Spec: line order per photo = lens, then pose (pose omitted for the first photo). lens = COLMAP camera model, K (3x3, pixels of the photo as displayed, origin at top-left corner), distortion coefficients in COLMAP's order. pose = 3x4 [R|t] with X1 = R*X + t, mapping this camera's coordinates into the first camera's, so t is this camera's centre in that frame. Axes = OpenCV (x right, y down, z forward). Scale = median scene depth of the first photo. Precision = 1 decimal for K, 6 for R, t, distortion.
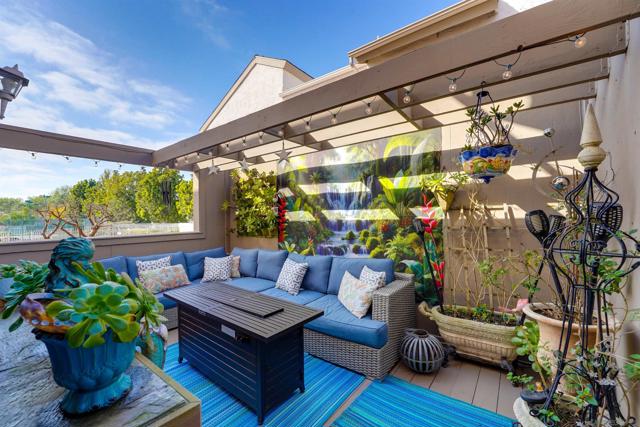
lens RADIAL K [[261.7, 0, 319.0], [0, 261.7, 215.3], [0, 0, 1]] dist [-0.019634, 0.001674]
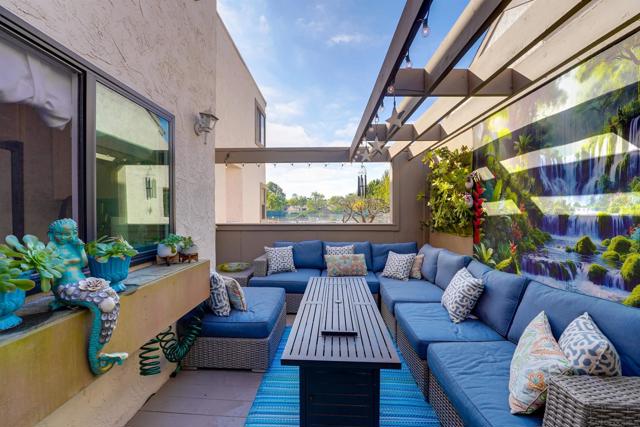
lens RADIAL K [[261.7, 0, 321.3], [0, 261.7, 215.7], [0, 0, 1]] dist [-0.019634, 0.001674]
pose [[0.576499, 0.027502, -0.816635, 0.217231], [-0.003031, 0.999499, 0.031520, 0.005293], [0.817092, -0.015696, 0.576293, 0.281694]]
